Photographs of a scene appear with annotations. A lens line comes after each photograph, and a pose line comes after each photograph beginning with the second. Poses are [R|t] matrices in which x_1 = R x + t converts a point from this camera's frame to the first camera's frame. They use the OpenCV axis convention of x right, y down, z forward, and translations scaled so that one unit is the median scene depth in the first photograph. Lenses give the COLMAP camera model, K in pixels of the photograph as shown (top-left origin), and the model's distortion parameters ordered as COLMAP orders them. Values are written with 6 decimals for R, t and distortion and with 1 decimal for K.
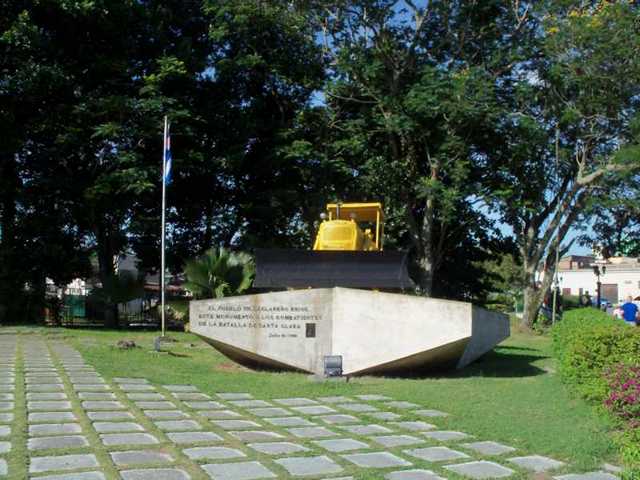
lens RADIAL K [[696.0, 0, 320.2], [0, 696.0, 239.4], [0, 0, 1]] dist [-0.018766, 0.000000]
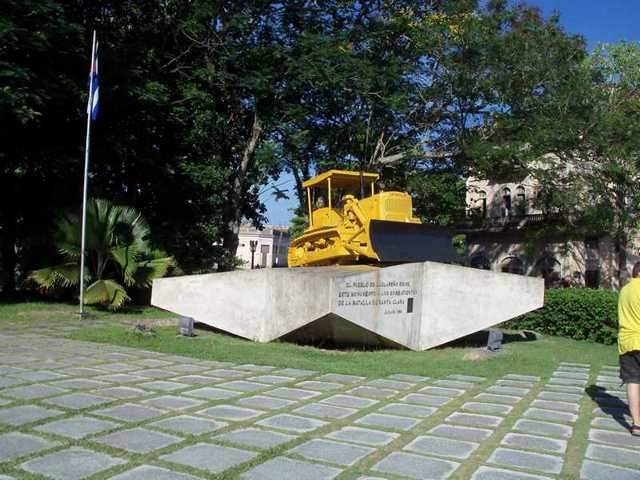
lens RADIAL K [[654.3, 0, 320.0], [0, 654.3, 240.9], [0, 0, 1]] dist [0.028298, 0.000000]
pose [[0.779957, 0.024086, 0.625369, -0.692042], [-0.070465, 0.996285, 0.049513, 0.003658], [-0.621853, -0.082684, 0.778756, 0.367914]]
